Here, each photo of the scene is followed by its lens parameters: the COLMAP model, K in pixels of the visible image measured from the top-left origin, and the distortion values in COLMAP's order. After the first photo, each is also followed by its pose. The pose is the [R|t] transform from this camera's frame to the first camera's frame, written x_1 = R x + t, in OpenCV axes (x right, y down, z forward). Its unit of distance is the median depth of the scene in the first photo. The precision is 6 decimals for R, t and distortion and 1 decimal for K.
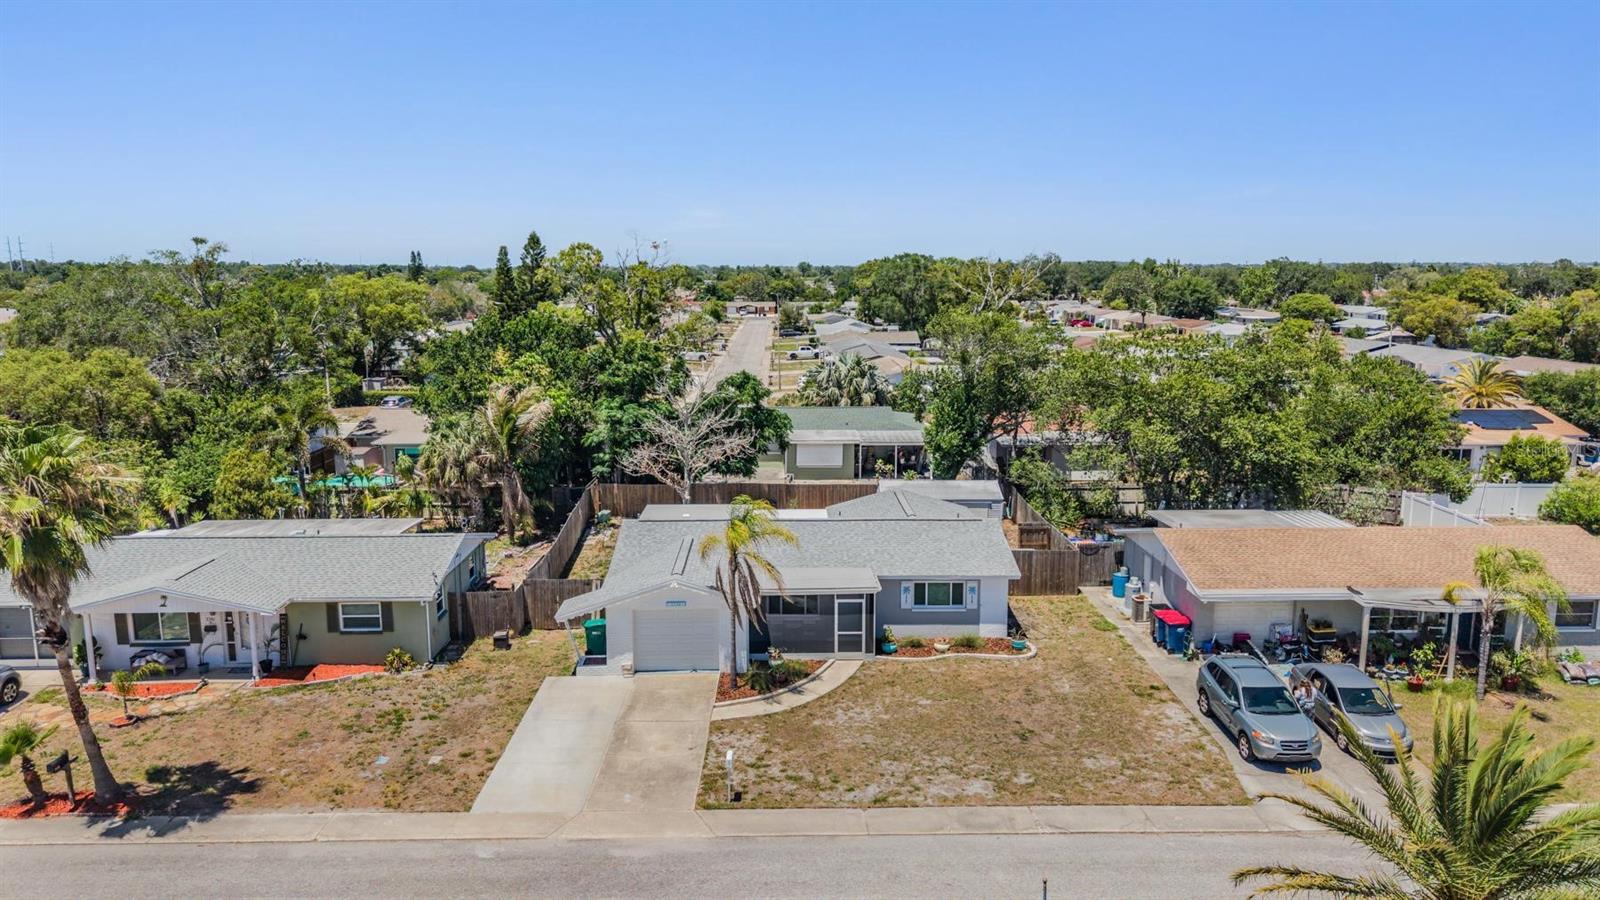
lens RADIAL K [[1068.5, 0, 796.5], [0, 1068.5, 446.2], [0, 0, 1]] dist [0.018095, -0.007320]
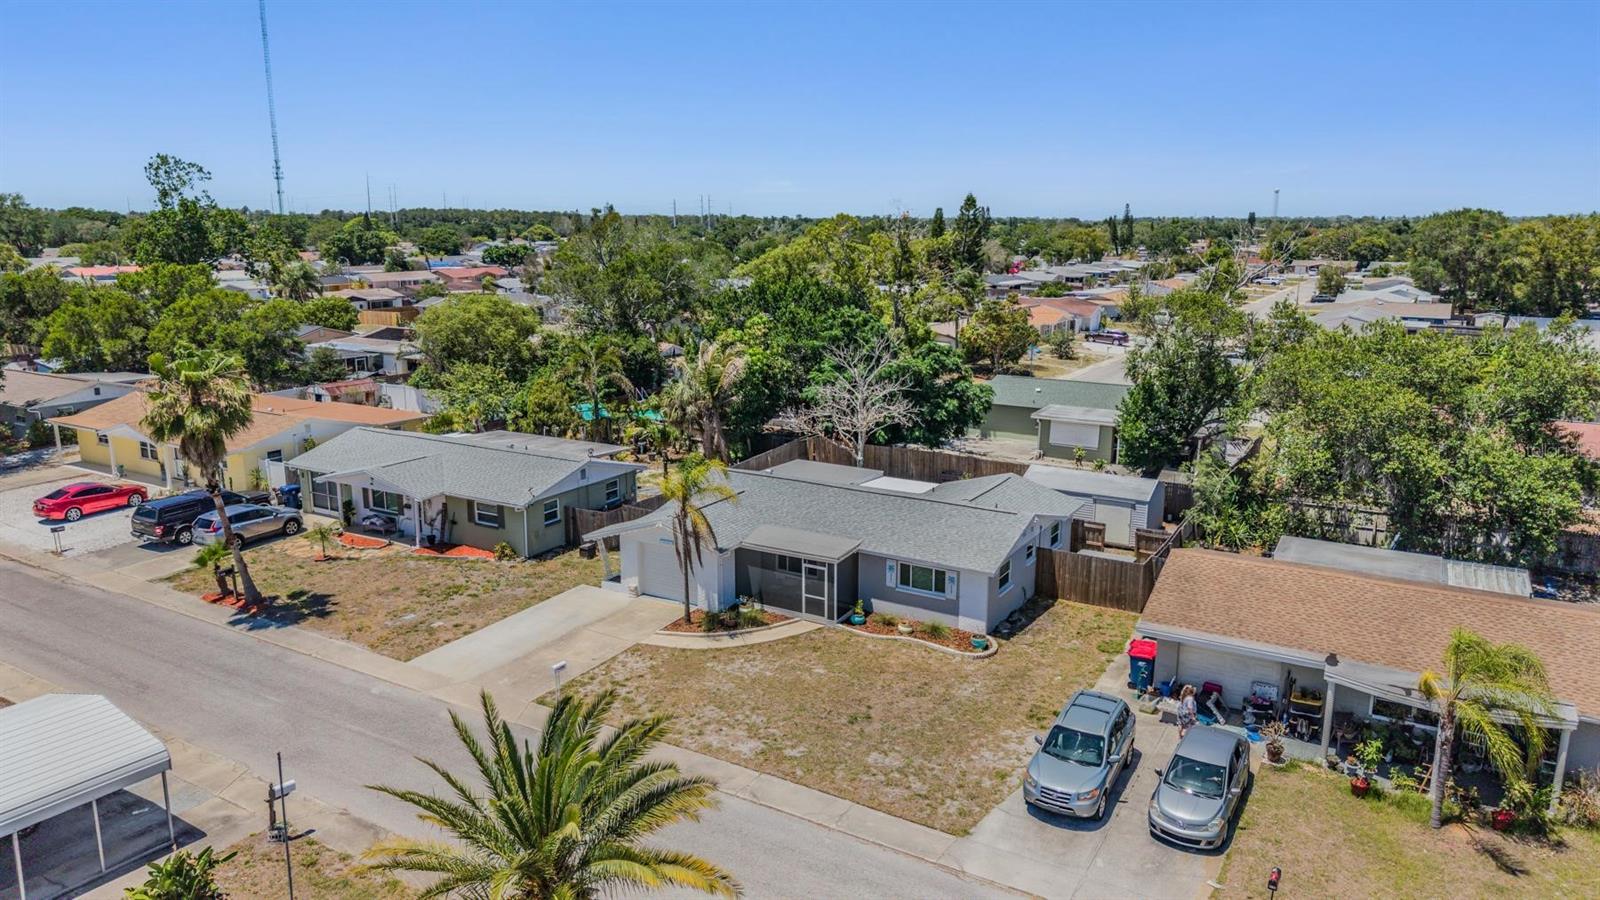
lens RADIAL K [[1068.5, 0, 789.8], [0, 1068.5, 448.7], [0, 0, 1]] dist [0.018095, -0.007320]
pose [[0.845747, 0.114263, -0.521206, 0.570240], [-0.090213, 0.993361, 0.071386, -0.044653], [0.525903, -0.013355, 0.850440, 0.093774]]
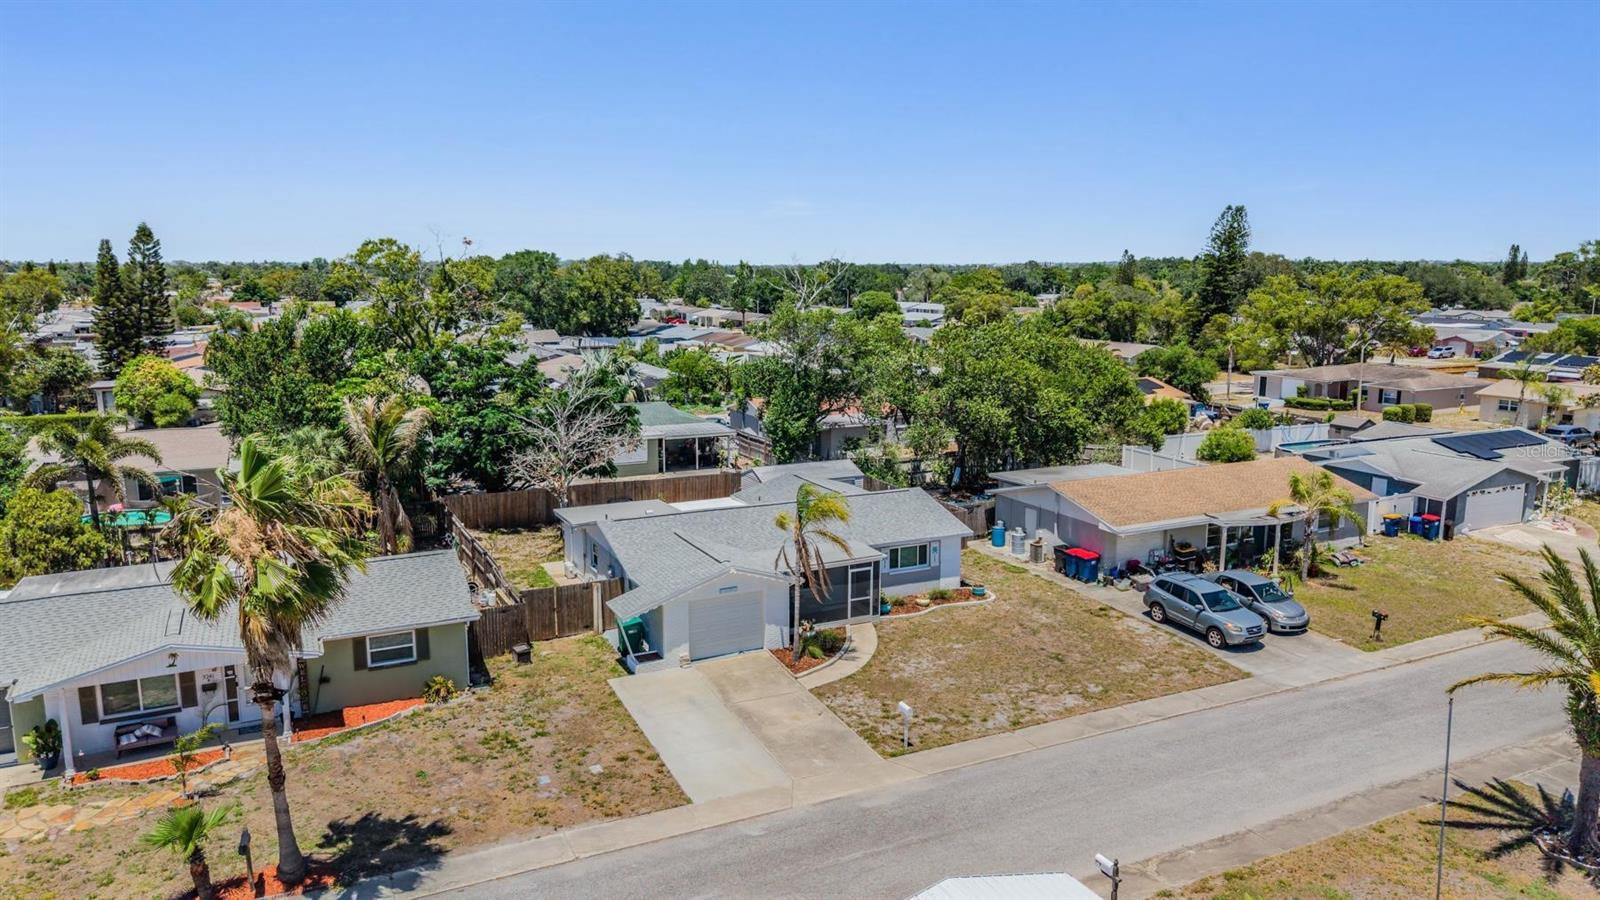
lens RADIAL K [[1068.5, 0, 794.4], [0, 1068.5, 453.7], [0, 0, 1]] dist [0.018095, -0.007320]
pose [[0.908204, -0.070749, 0.412505, -0.460818], [0.067500, 0.997466, 0.022464, -0.003545], [-0.413049, 0.007442, 0.910678, 0.027029]]
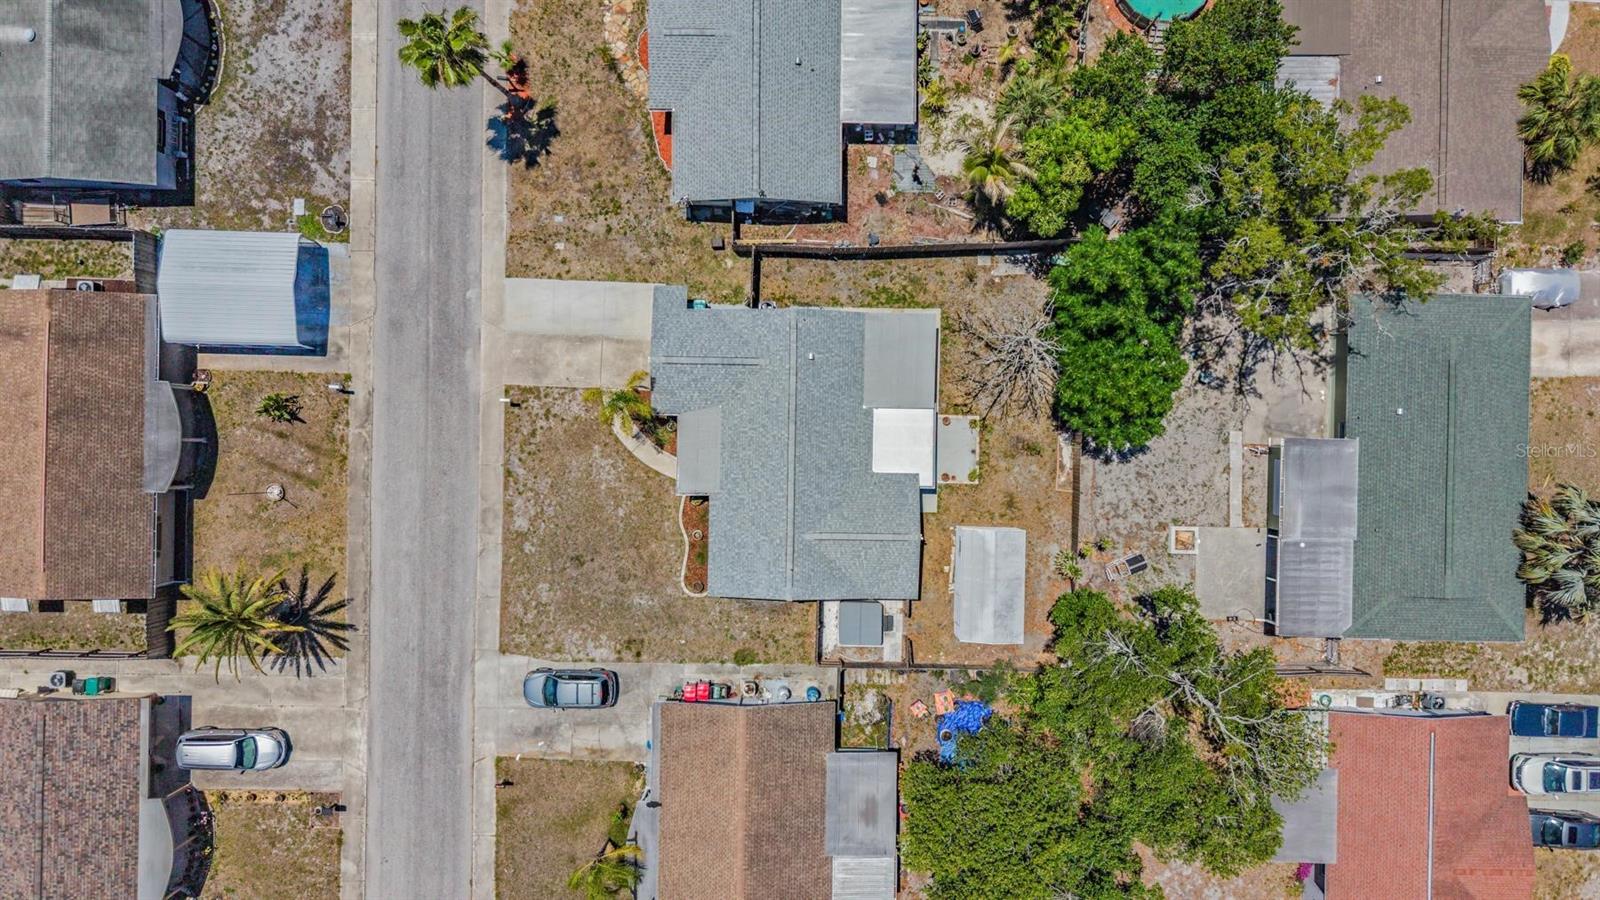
lens RADIAL K [[1068.5, 0, 800.5], [0, 1068.5, 449.9], [0, 0, 1]] dist [0.018095, -0.007320]
pose [[-0.032027, 0.999487, -0.000891, 0.012253], [-0.192441, -0.005291, 0.981294, -1.382412], [0.980786, 0.031599, 0.192512, 0.882267]]
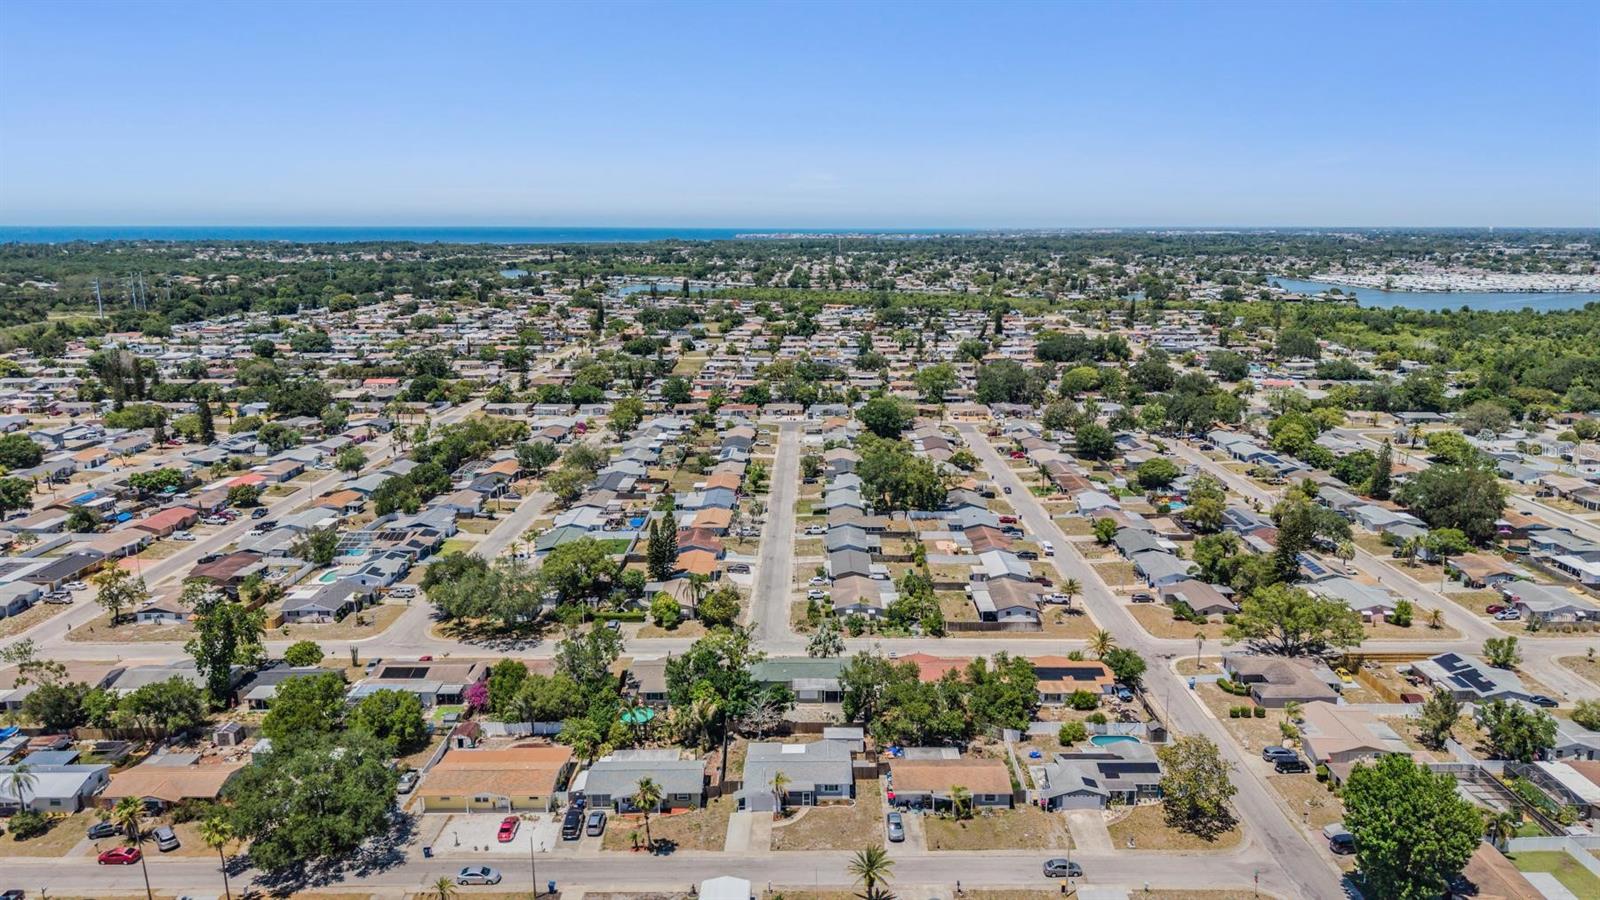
lens RADIAL K [[1068.5, 0, 811.6], [0, 1068.5, 451.2], [0, 0, 1]] dist [0.018095, -0.007320]
pose [[0.999835, 0.000950, -0.018130, 0.139012], [-0.000086, 0.998868, 0.047570, -1.303376], [0.018155, -0.047560, 0.998703, -2.881831]]
